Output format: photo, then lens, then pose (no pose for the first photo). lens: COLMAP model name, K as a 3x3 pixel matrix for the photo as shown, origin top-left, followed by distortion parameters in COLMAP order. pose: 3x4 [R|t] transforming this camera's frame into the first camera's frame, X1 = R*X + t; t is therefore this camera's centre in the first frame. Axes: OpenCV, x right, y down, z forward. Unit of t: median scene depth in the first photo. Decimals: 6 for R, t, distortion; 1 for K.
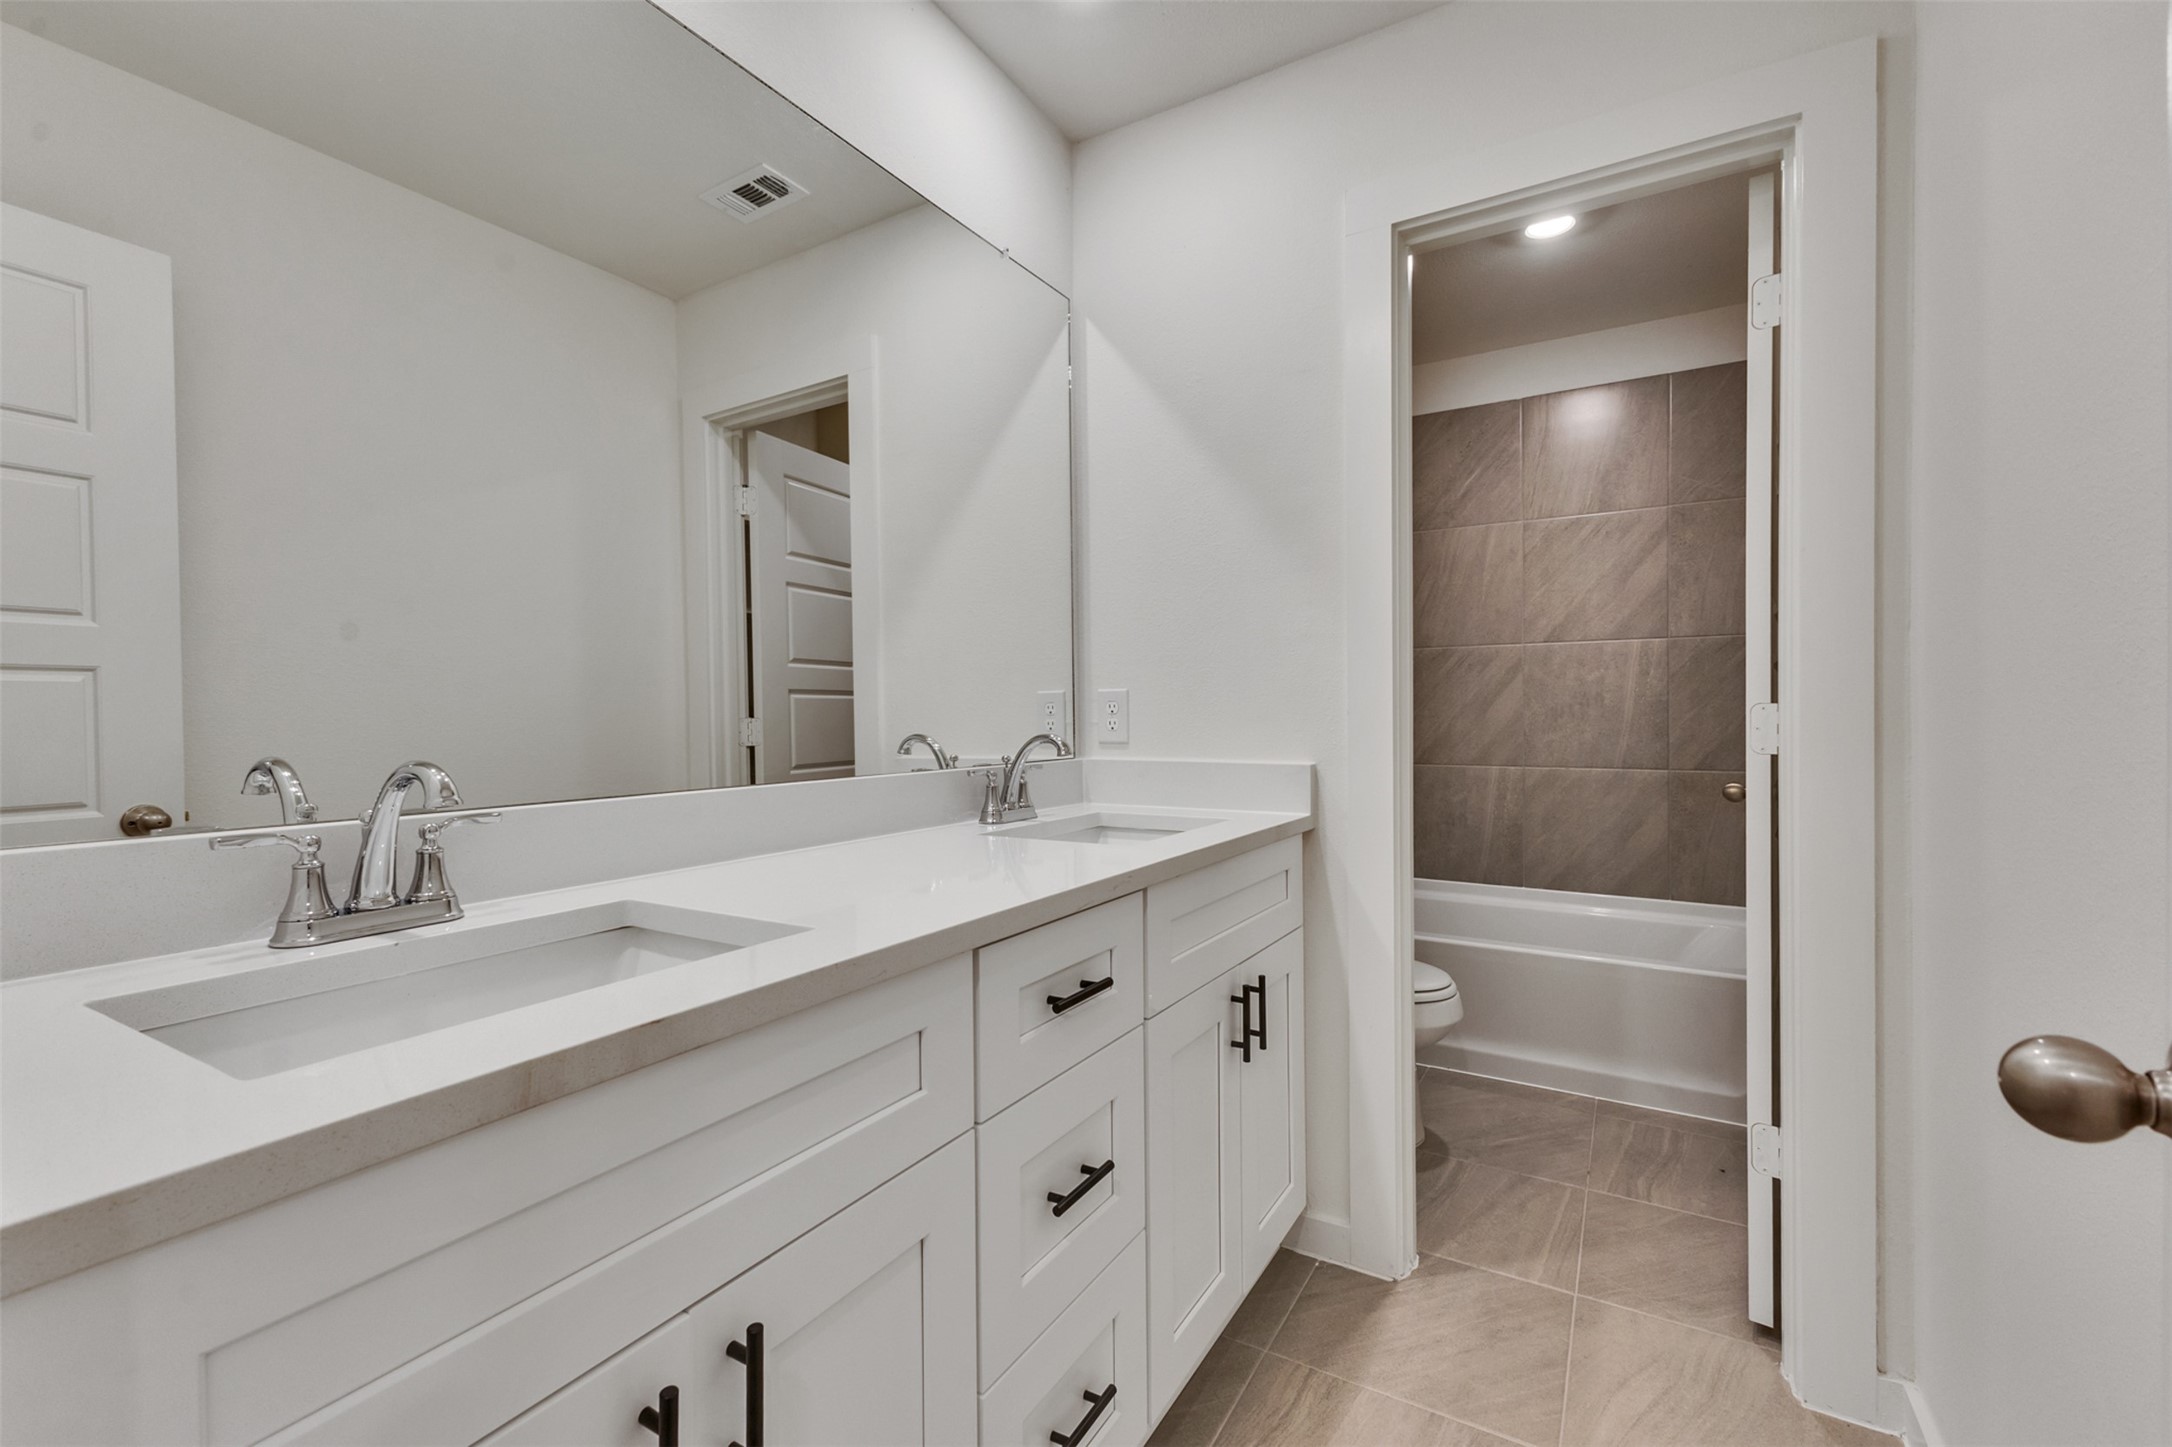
lens RADIAL K [[932.9, 0, 1085.8], [0, 932.9, 718.9], [0, 0, 1]] dist [0.016703, -0.004735]
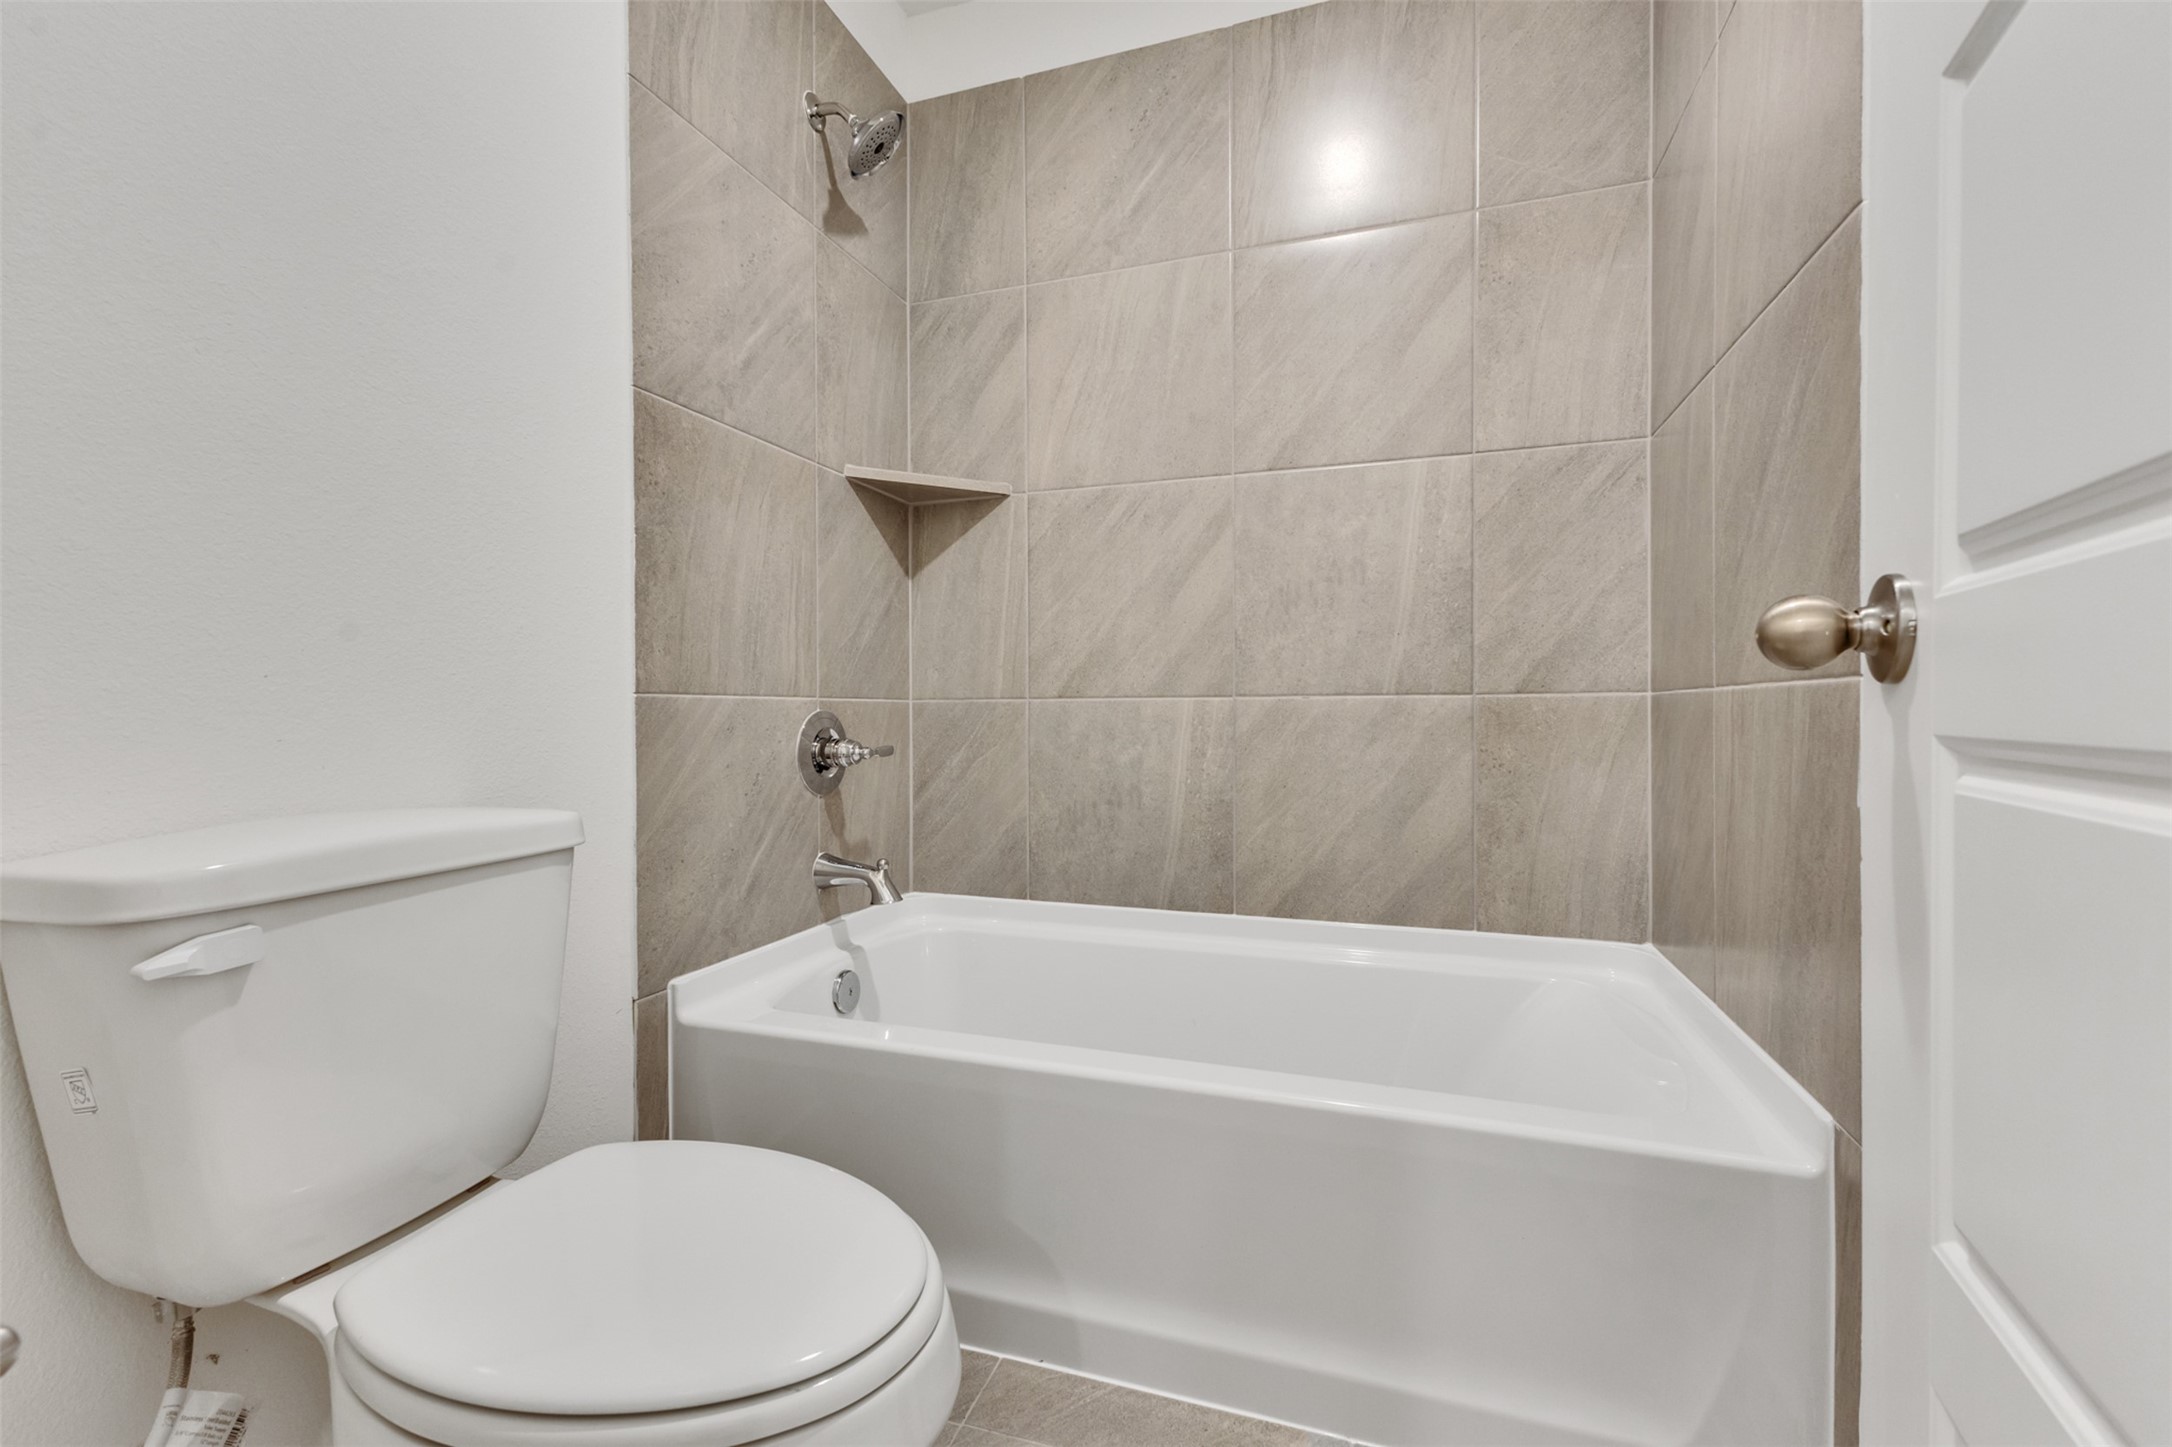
lens RADIAL K [[932.9, 0, 1085.8], [0, 932.9, 718.9], [0, 0, 1]] dist [0.016703, -0.004735]
pose [[0.975874, 0.001178, 0.218330, 0.267822], [-0.000631, 0.999996, -0.002574, 0.067147], [-0.218333, 0.002374, 0.975872, 0.492162]]
